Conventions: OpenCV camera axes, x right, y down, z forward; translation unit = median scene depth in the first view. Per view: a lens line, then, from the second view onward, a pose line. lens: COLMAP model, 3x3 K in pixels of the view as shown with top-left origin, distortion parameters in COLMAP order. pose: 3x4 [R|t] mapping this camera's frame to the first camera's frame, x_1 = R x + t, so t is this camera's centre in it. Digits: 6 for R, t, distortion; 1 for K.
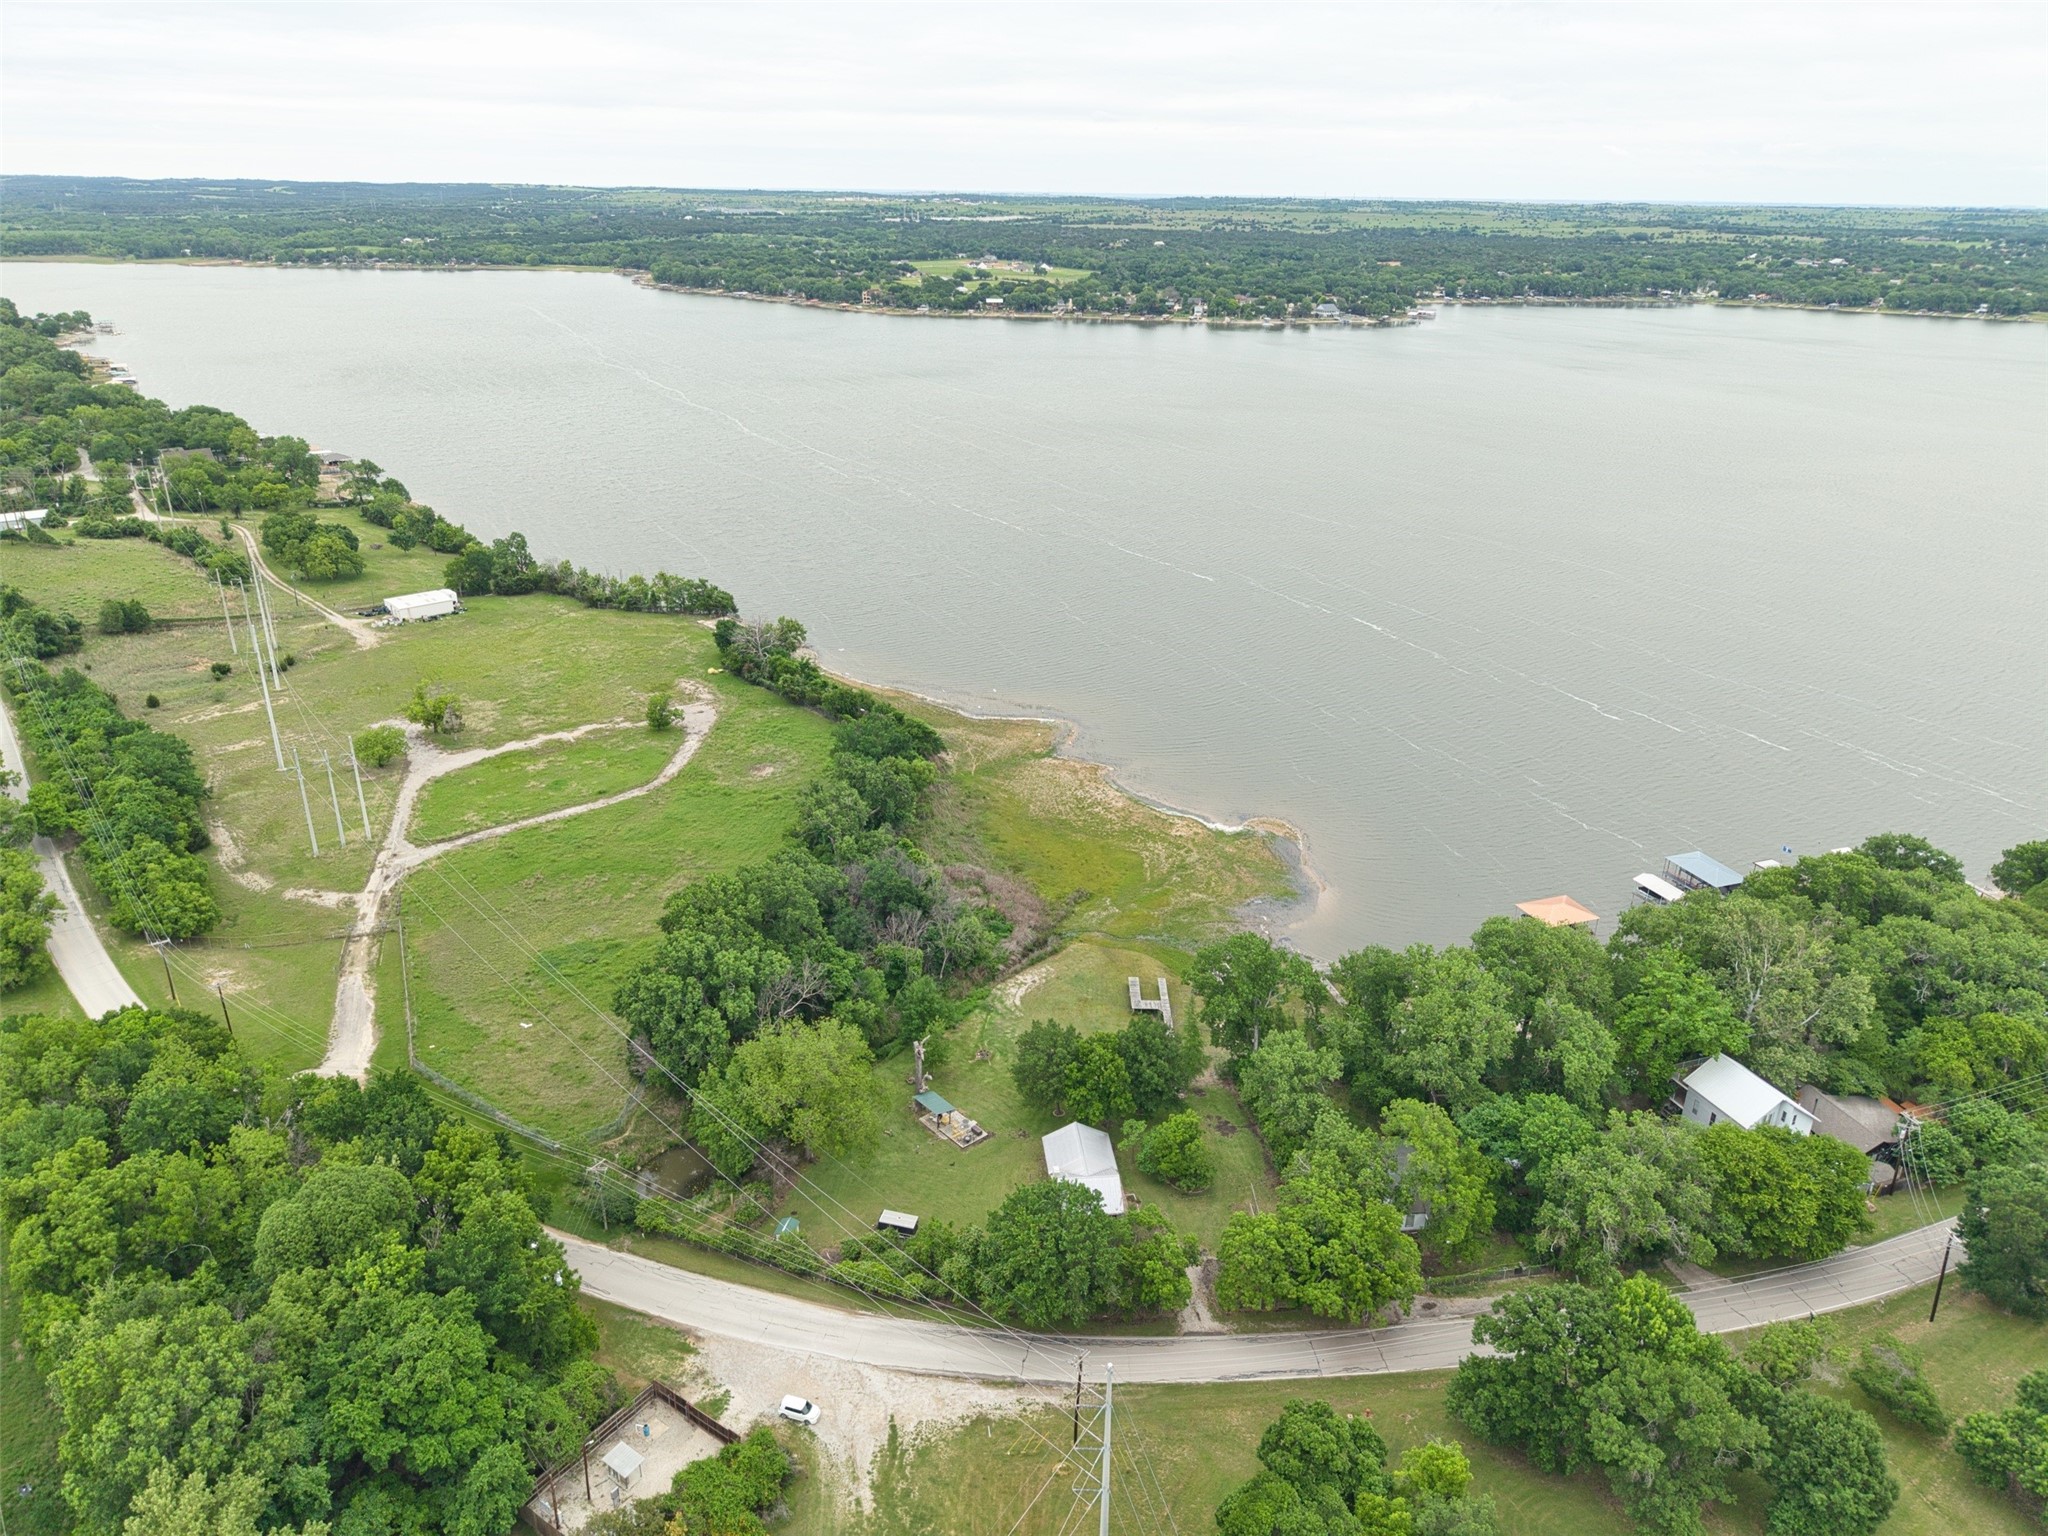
lens RADIAL K [[1370.3, 0, 1024.7], [0, 1370.3, 760.2], [0, 0, 1]] dist [0.024198, -0.023843]
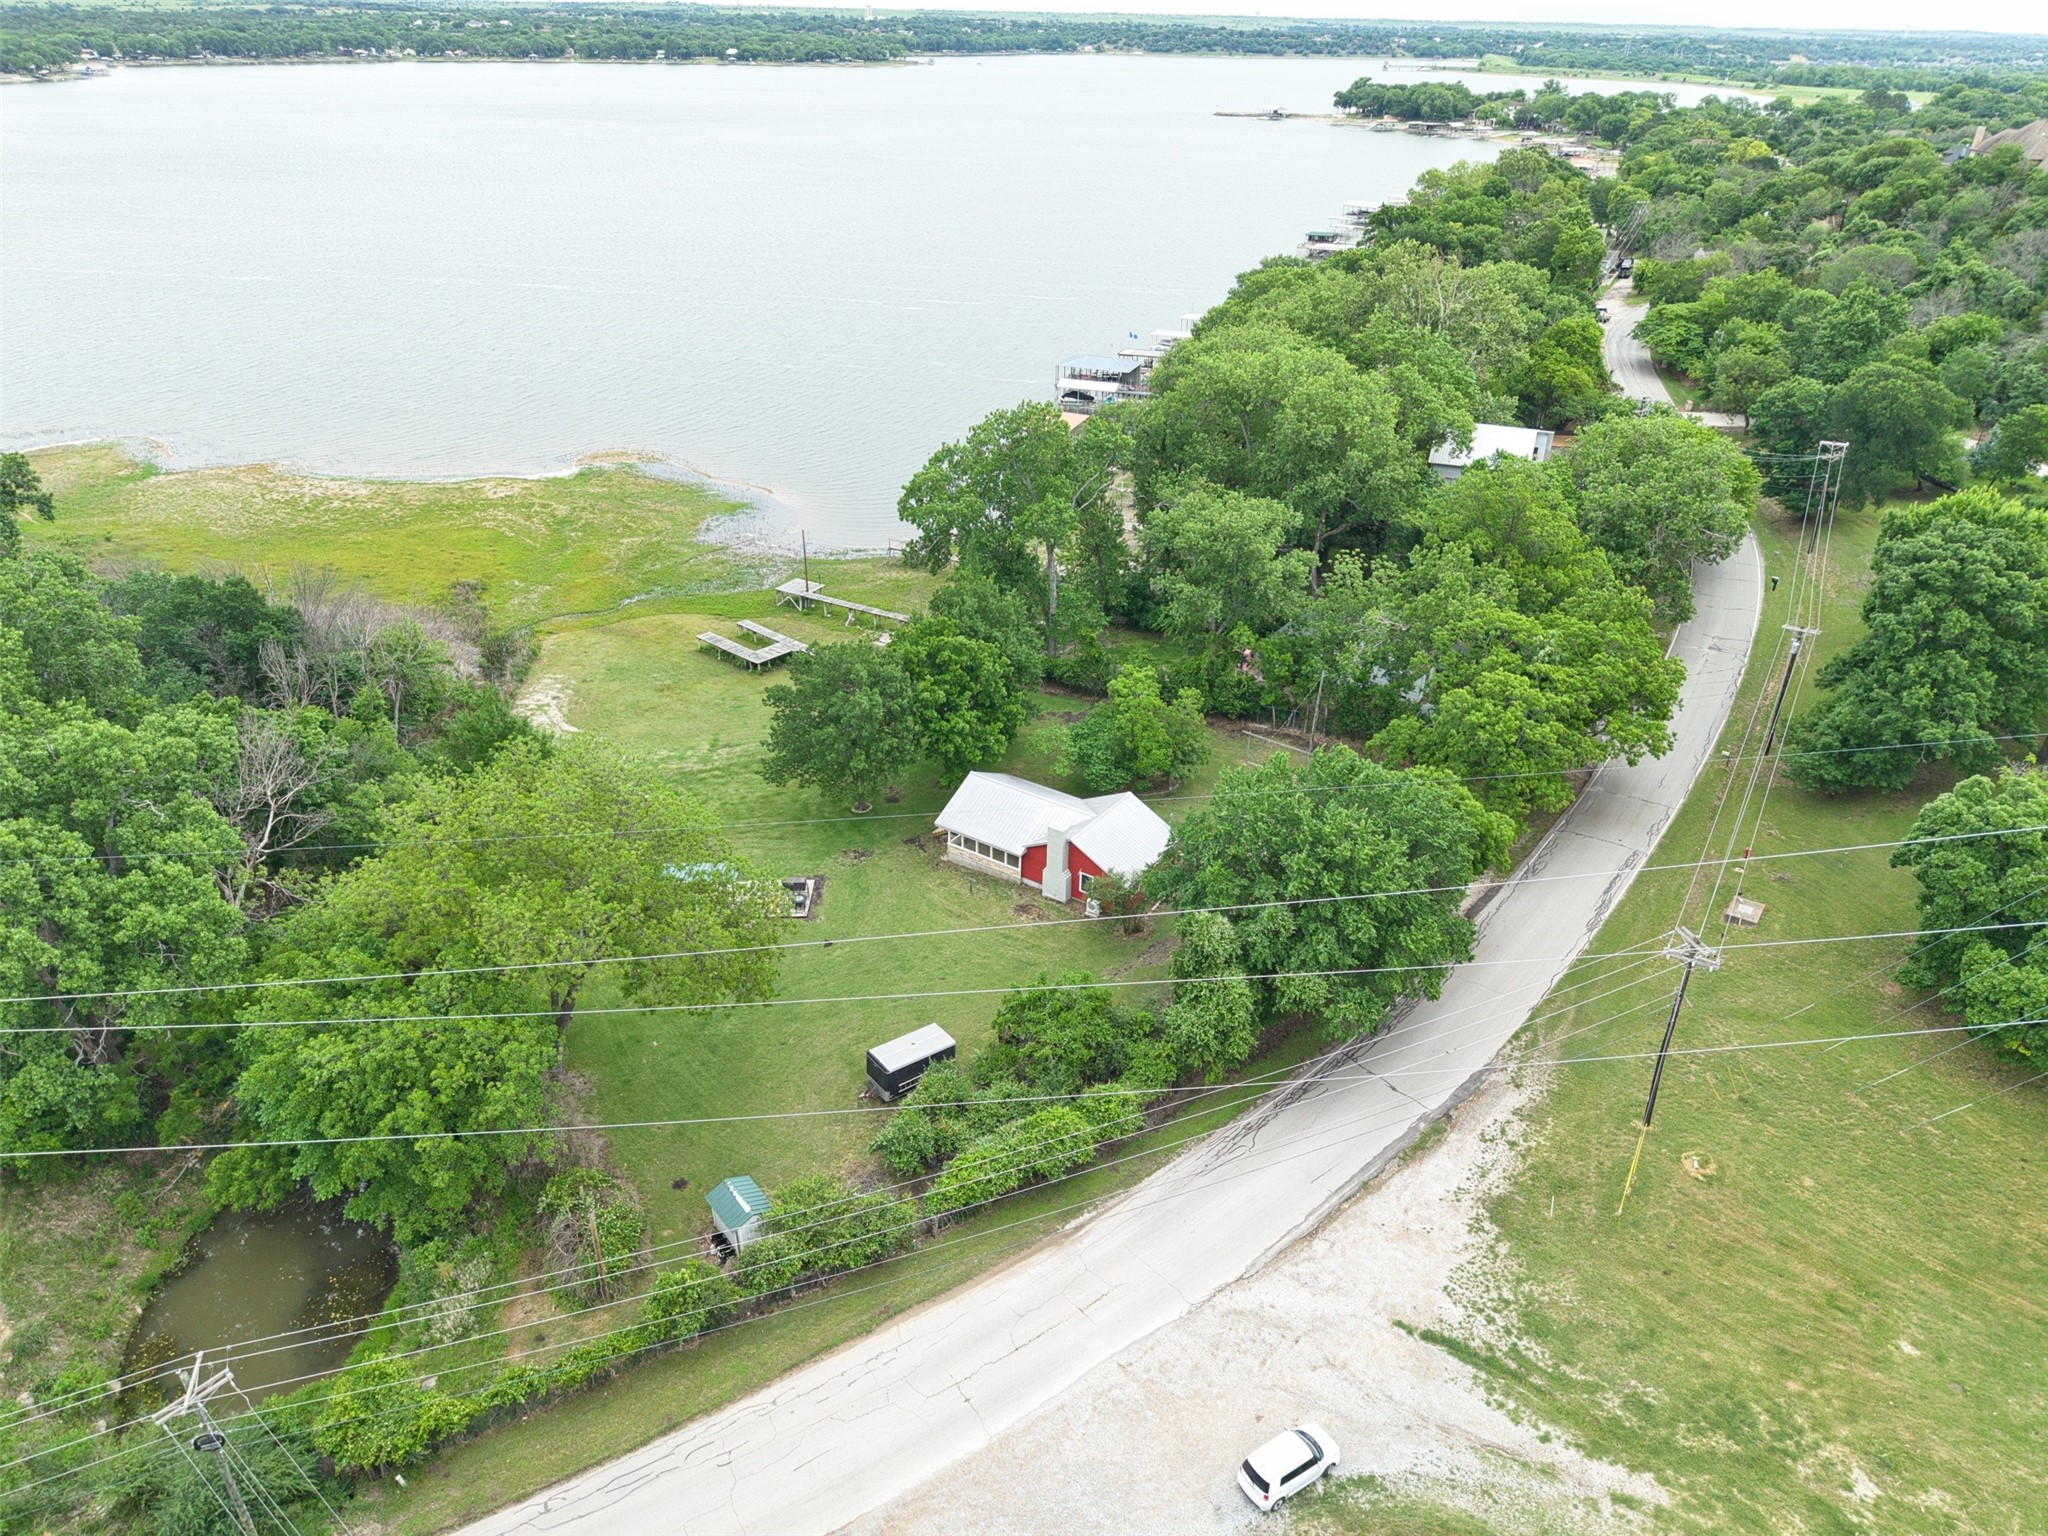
lens RADIAL K [[1370.3, 0, 1022.2], [0, 1370.3, 769.3], [0, 0, 1]] dist [0.024198, -0.023843]
pose [[0.648505, -0.369044, 0.665768, -0.196722], [0.288619, 0.928521, 0.233556, 0.091632], [-0.704372, 0.040691, 0.708664, 0.386352]]
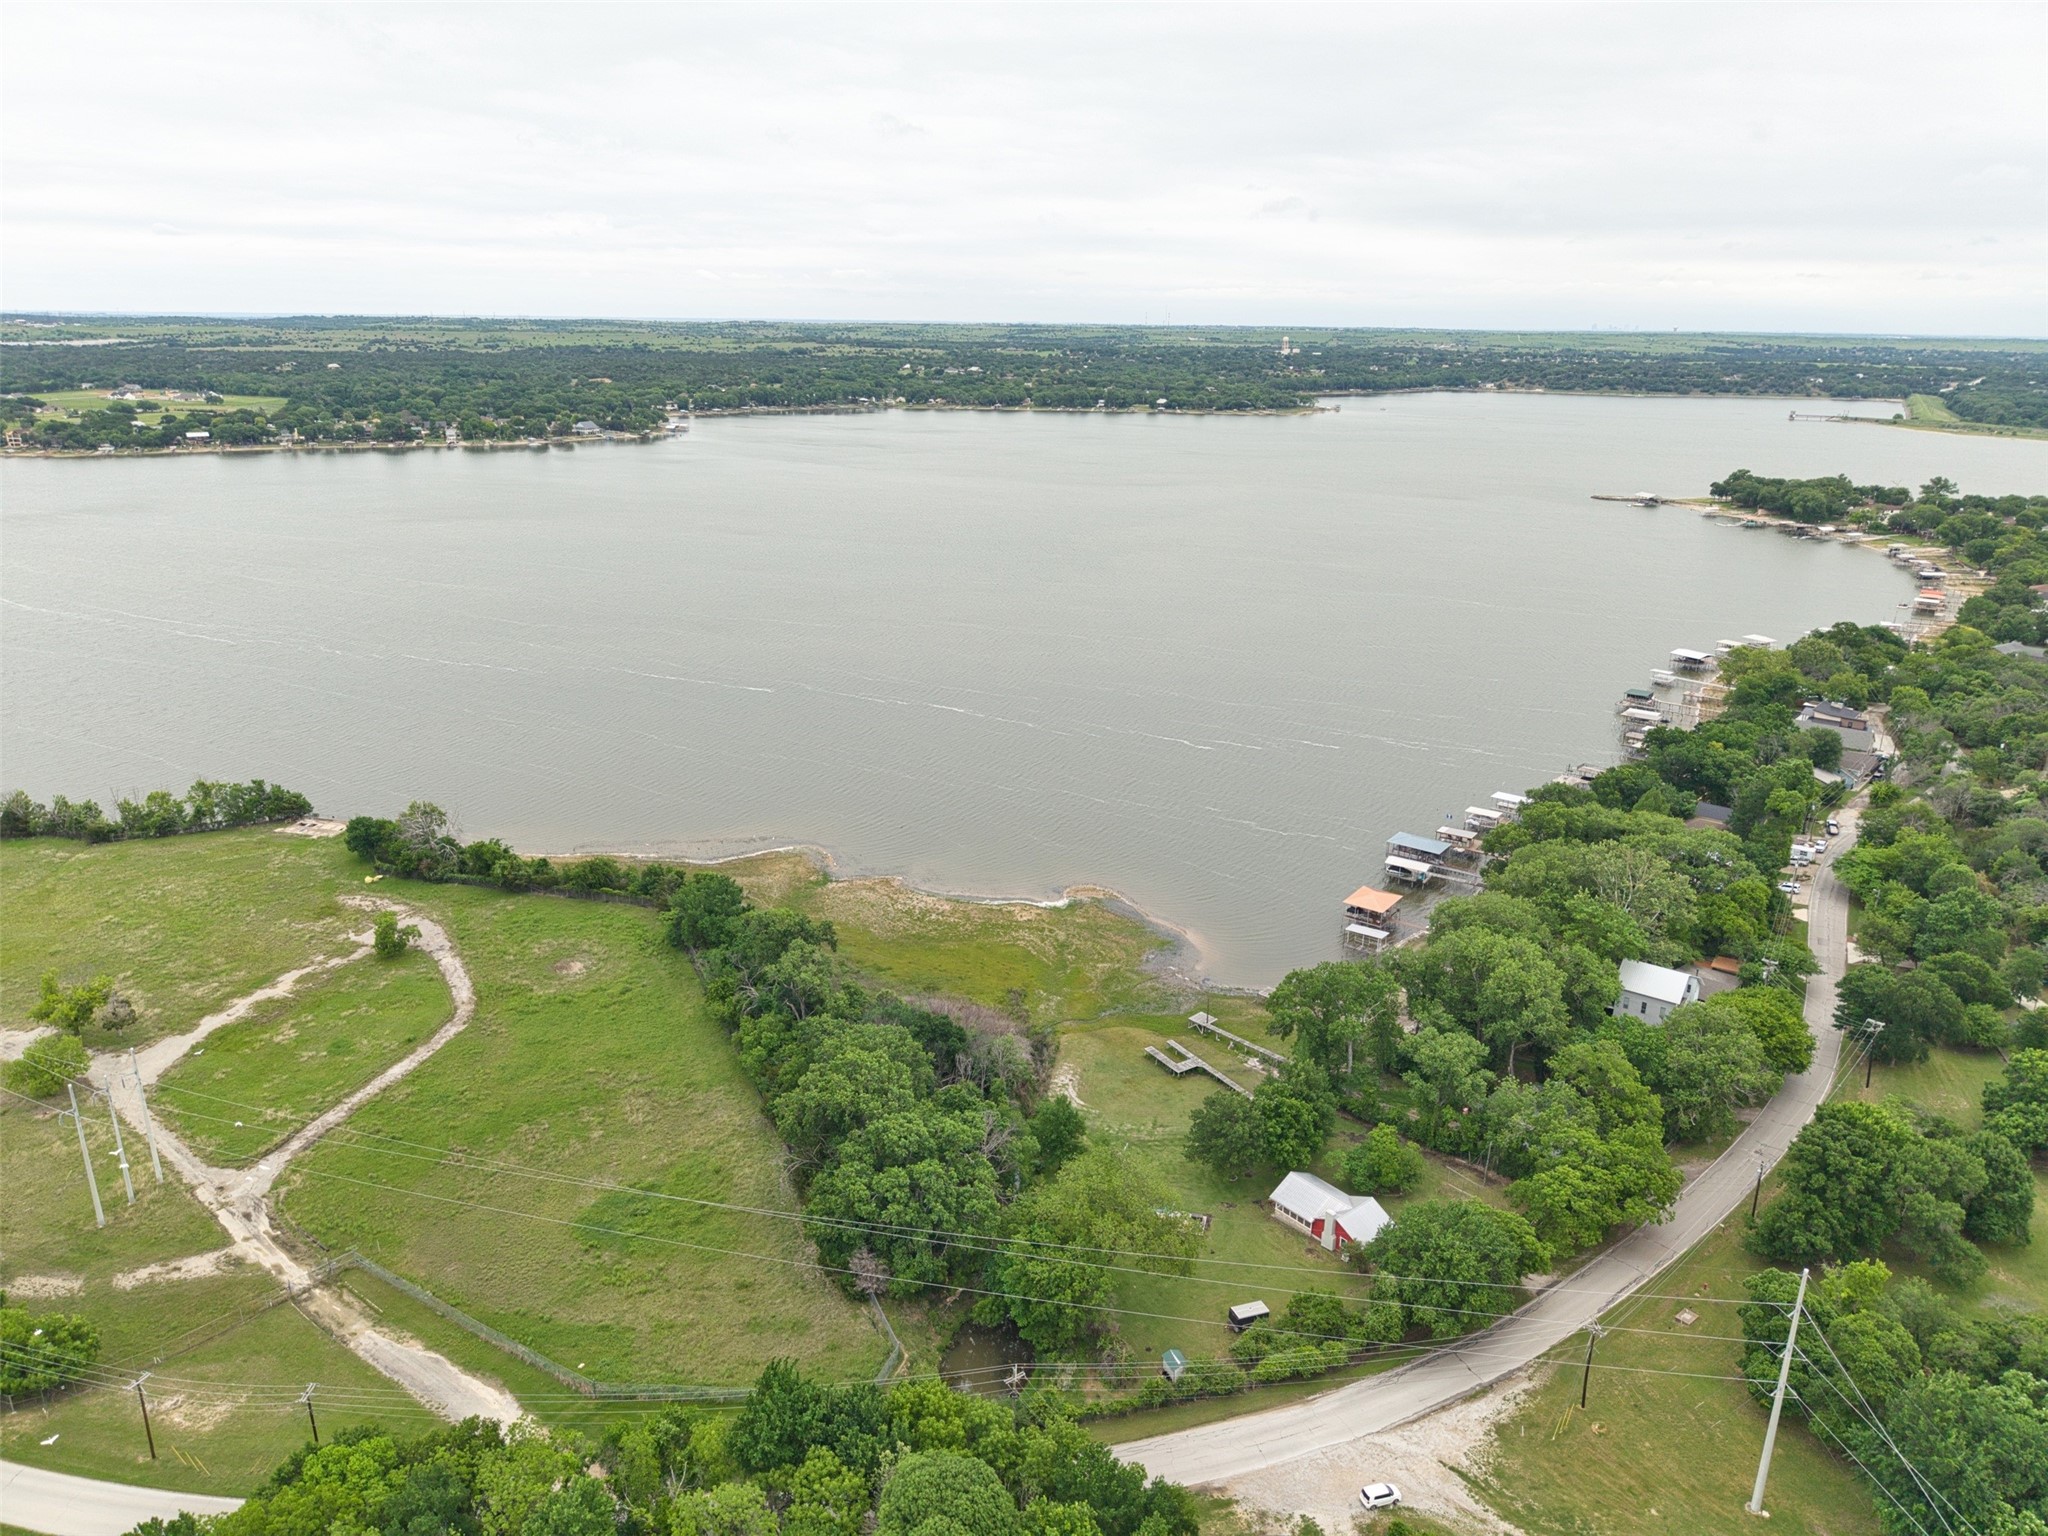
lens RADIAL K [[1370.3, 0, 1023.2], [0, 1370.3, 770.1], [0, 0, 1]] dist [0.024198, -0.023843]
pose [[0.831913, -0.179044, 0.525228, -0.408826], [0.214963, 0.976593, -0.007572, -0.048878], [-0.511578, 0.119204, 0.850928, 0.103789]]
